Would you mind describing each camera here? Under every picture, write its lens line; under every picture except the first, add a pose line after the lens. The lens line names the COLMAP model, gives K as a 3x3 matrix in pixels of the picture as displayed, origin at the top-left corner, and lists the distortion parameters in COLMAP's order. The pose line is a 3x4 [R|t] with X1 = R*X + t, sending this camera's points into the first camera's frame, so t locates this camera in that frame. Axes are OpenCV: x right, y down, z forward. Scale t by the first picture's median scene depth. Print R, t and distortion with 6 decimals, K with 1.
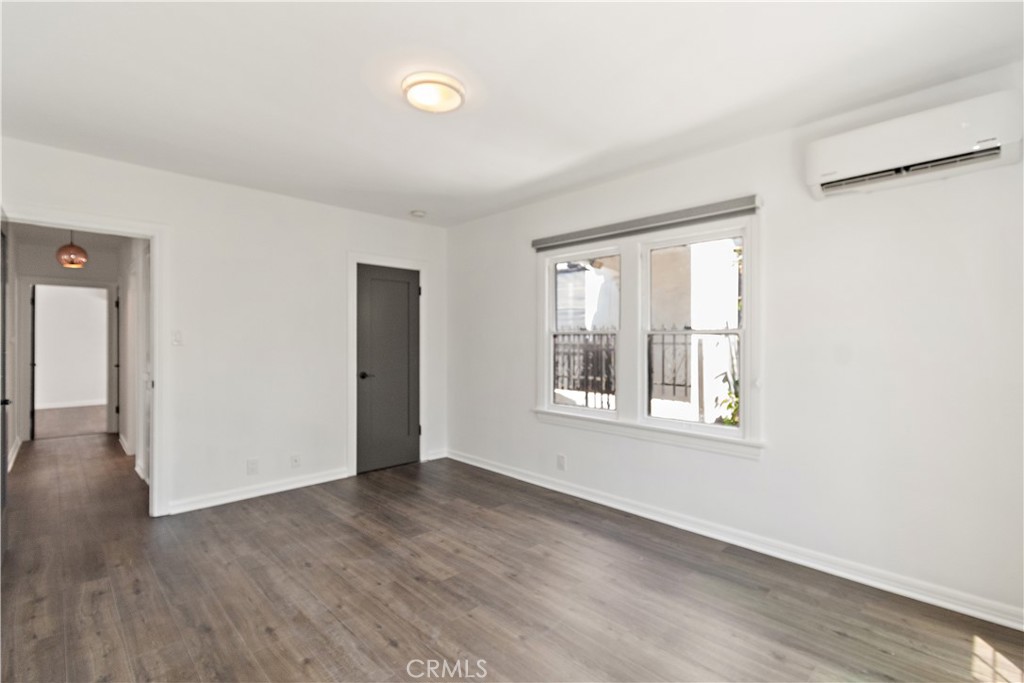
lens RADIAL K [[464.4, 0, 508.9], [0, 464.4, 334.1], [0, 0, 1]] dist [-0.000566, -0.000269]
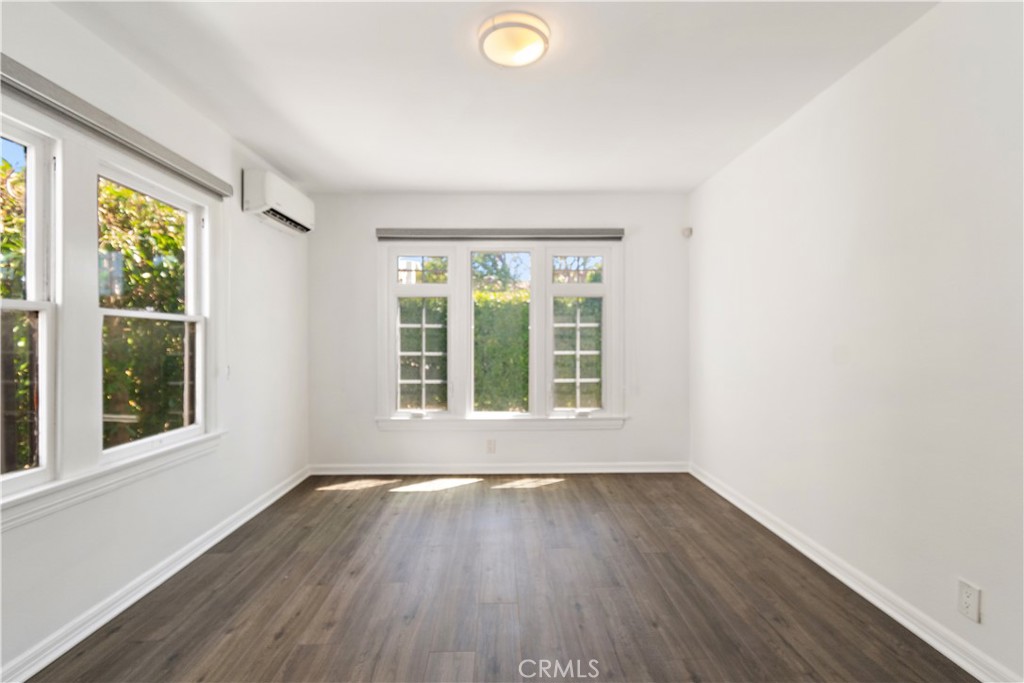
lens RADIAL K [[464.4, 0, 508.9], [0, 464.4, 334.1], [0, 0, 1]] dist [-0.000566, -0.000269]
pose [[-0.732252, 0.003172, 0.681027, -0.700400], [-0.010889, 0.999807, -0.016366, 0.039740], [-0.680947, -0.019400, -0.732076, 1.542482]]
